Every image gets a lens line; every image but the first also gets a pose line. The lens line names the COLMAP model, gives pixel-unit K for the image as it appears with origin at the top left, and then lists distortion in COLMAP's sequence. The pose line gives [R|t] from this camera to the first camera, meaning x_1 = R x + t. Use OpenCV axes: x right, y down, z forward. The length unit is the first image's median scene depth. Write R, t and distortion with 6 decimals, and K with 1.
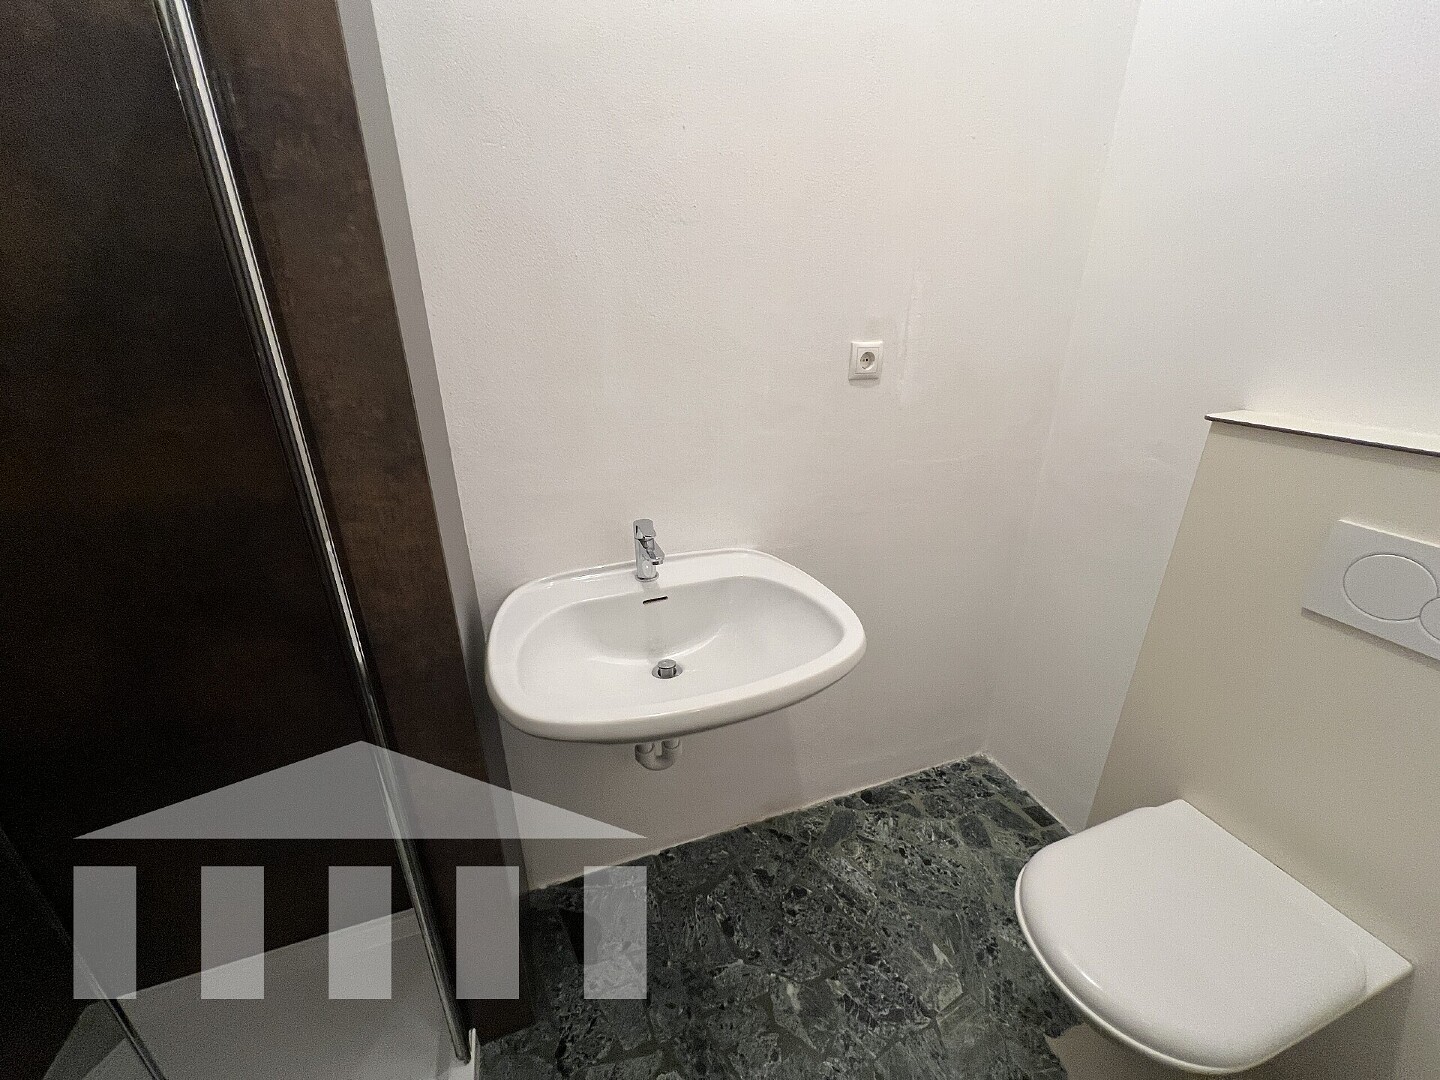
lens RADIAL K [[574.9, 0, 714.5], [0, 574.9, 536.6], [0, 0, 1]] dist [0.002205, -0.000135]
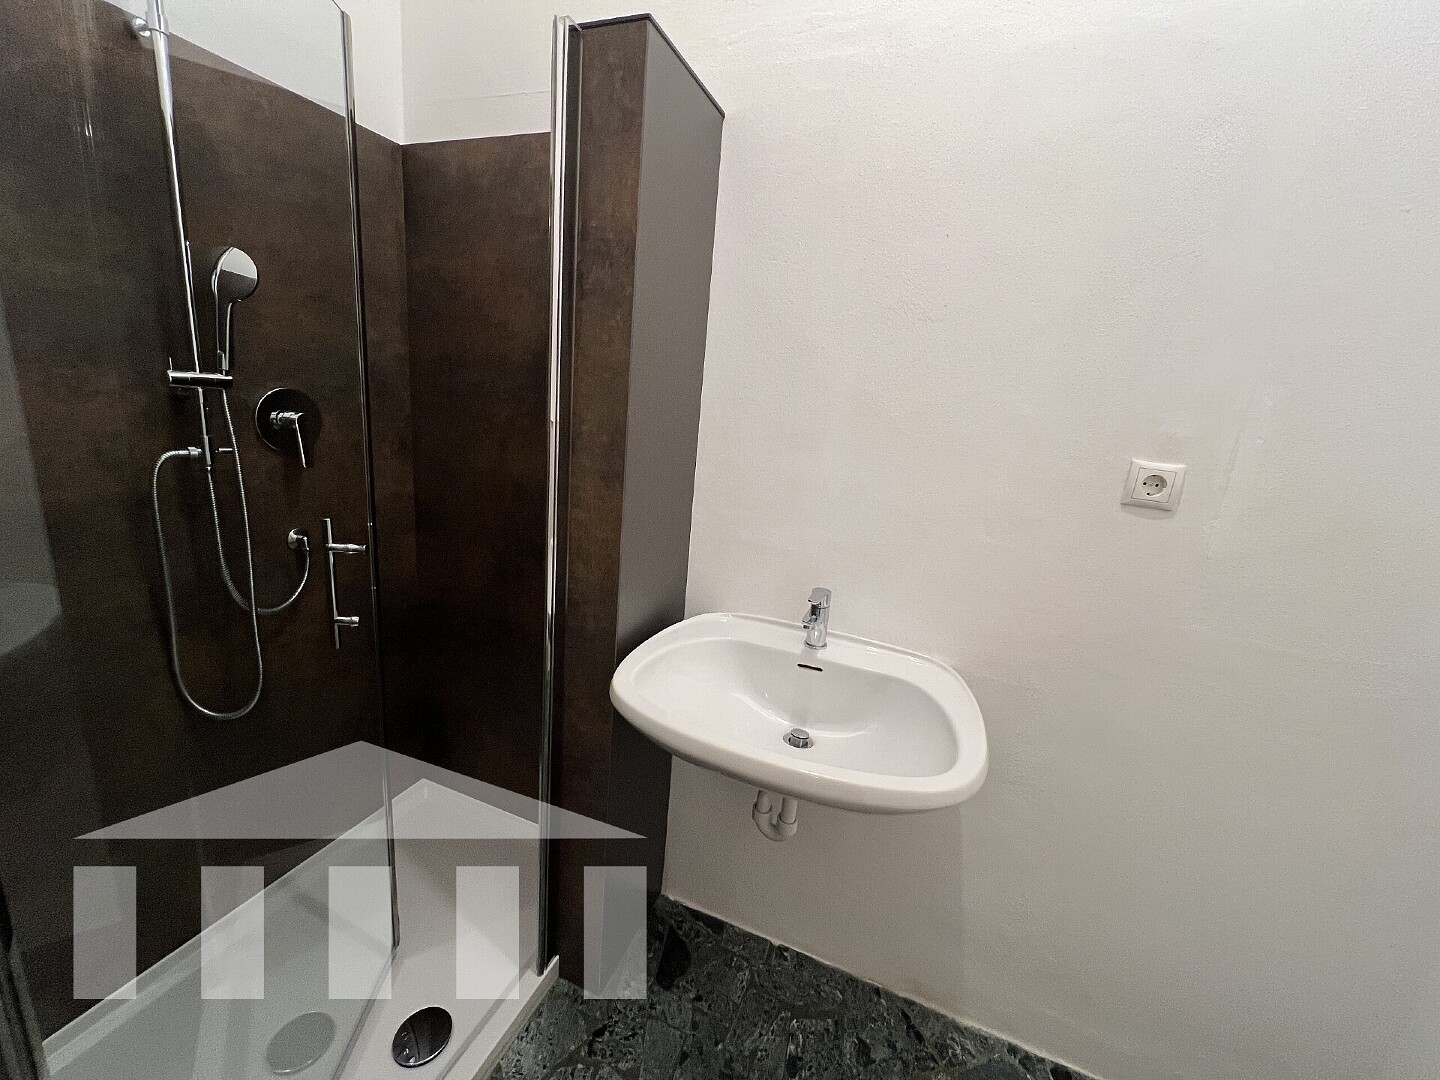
lens RADIAL K [[574.9, 0, 711.0], [0, 574.9, 534.3], [0, 0, 1]] dist [0.002205, -0.000135]
pose [[0.751838, 0.233104, -0.616768, 0.311292], [-0.329237, 0.943181, -0.044867, -0.007081], [0.571265, 0.236795, 0.785866, 0.047491]]
